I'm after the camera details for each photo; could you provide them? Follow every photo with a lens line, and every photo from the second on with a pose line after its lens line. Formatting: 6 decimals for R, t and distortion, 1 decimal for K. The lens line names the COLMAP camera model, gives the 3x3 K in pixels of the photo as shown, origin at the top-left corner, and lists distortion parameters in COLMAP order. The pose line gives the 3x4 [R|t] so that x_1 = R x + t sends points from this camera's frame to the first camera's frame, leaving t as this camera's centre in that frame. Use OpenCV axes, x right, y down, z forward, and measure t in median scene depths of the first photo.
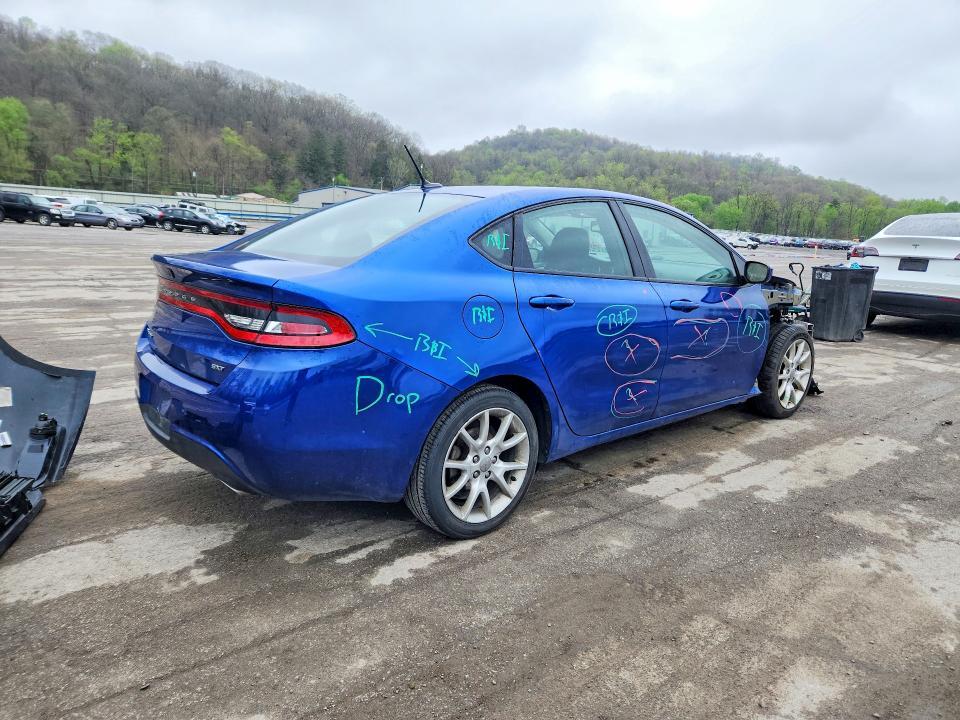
lens RADIAL K [[644.2, 0, 474.9], [0, 644.2, 358.1], [0, 0, 1]] dist [0.039706, -0.021911]
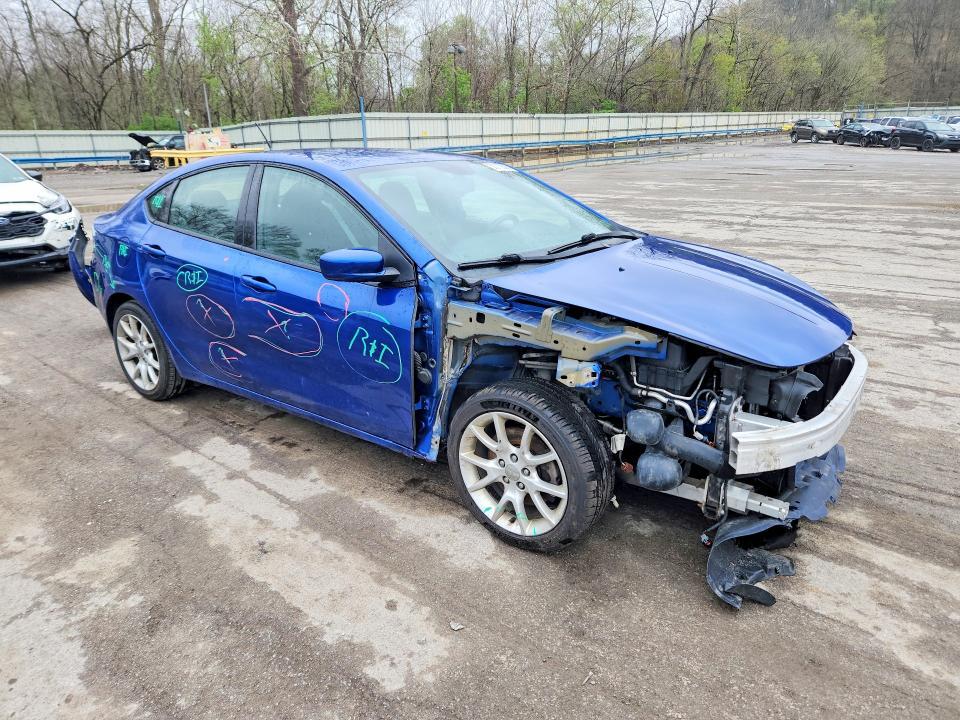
lens RADIAL K [[644.2, 0, 472.6], [0, 644.2, 363.2], [0, 0, 1]] dist [0.039706, -0.021911]
pose [[0.204389, 0.281688, -0.937484, 1.326037], [-0.169534, 0.953416, 0.249513, -0.264536], [0.964097, 0.107938, 0.242624, 1.144195]]
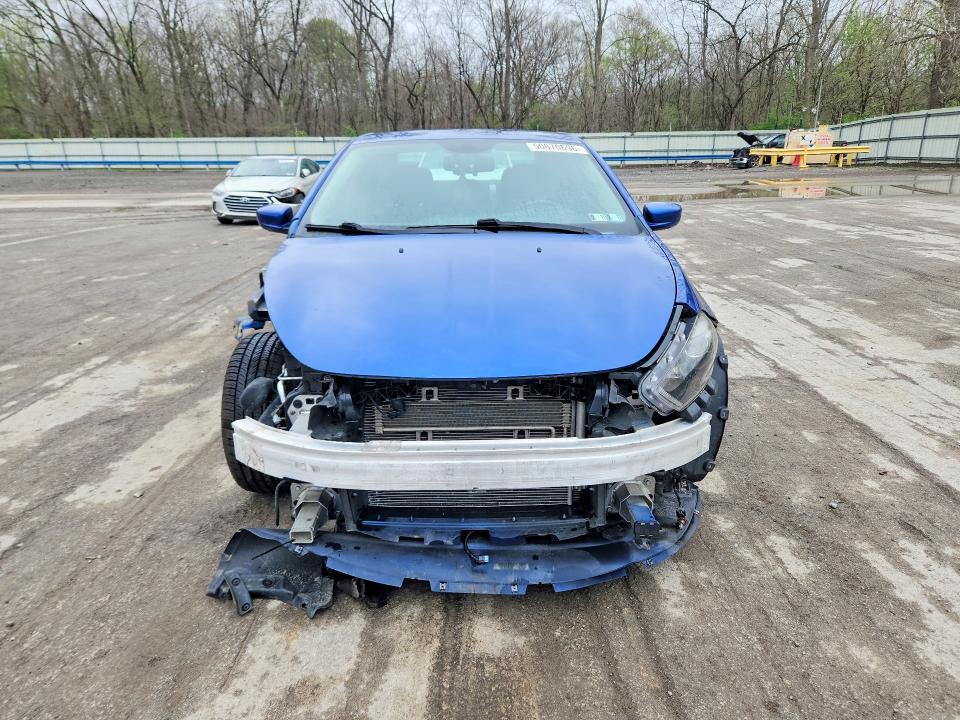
lens RADIAL K [[644.2, 0, 478.2], [0, 644.2, 359.1], [0, 0, 1]] dist [0.039706, -0.021911]
pose [[-0.632366, 0.209827, -0.745712, 1.095786], [-0.166861, 0.903129, 0.395619, -0.402577], [0.756485, 0.374607, -0.536097, 2.020138]]
